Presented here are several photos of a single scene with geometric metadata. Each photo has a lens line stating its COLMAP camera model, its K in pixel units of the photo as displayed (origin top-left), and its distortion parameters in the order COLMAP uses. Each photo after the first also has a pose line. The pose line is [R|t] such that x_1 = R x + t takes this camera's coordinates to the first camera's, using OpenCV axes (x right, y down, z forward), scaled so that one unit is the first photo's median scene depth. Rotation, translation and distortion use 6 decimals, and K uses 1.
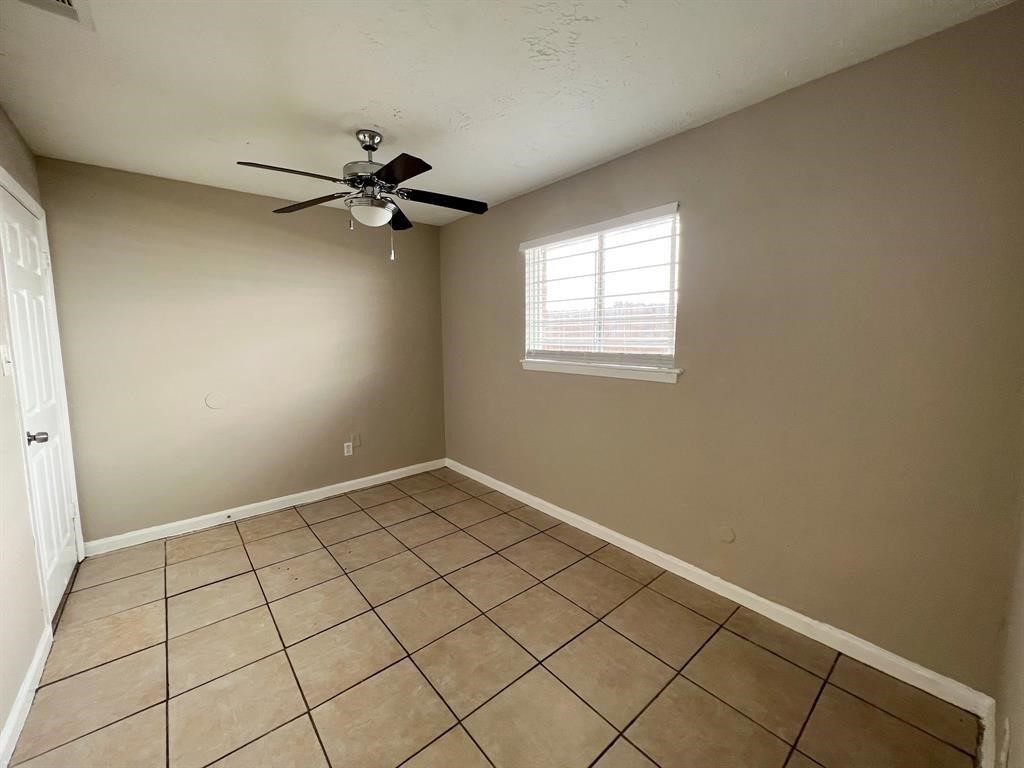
lens RADIAL K [[412.3, 0, 512.5], [0, 412.3, 383.4], [0, 0, 1]] dist [-0.003252, 0.000884]
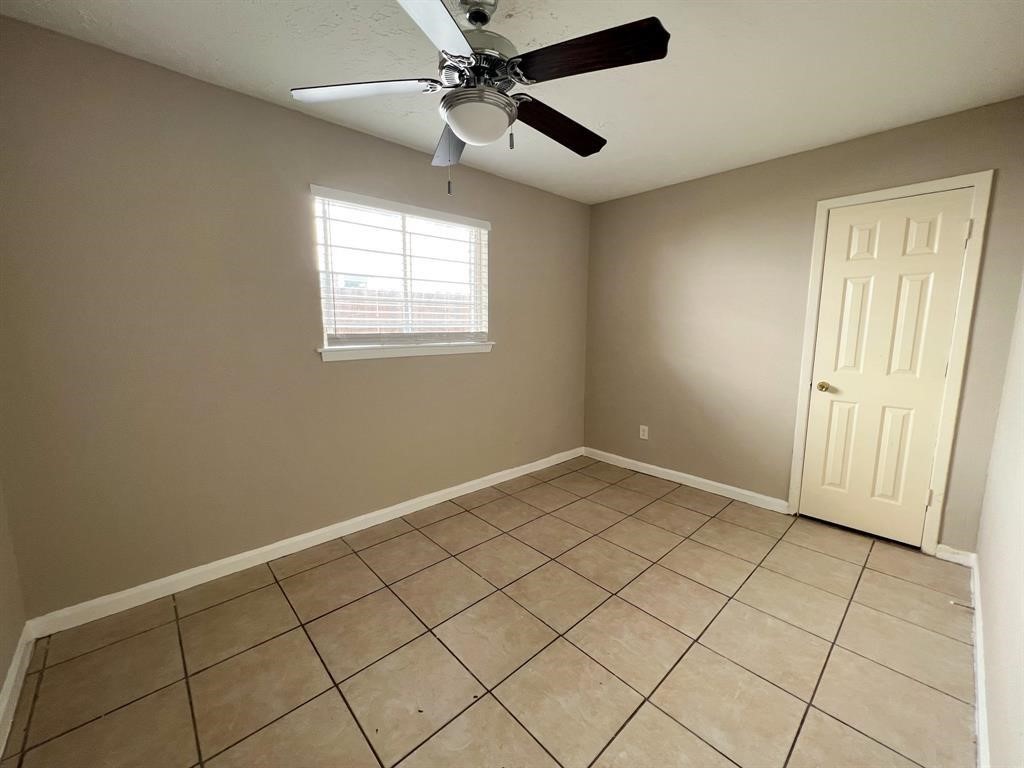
lens RADIAL K [[412.3, 0, 510.0], [0, 412.3, 377.8], [0, 0, 1]] dist [-0.003252, 0.000884]
pose [[-0.044283, -0.131895, 0.990274, -0.866083], [0.110873, 0.984474, 0.136080, -0.082238], [-0.992847, 0.115821, -0.028972, 0.835799]]
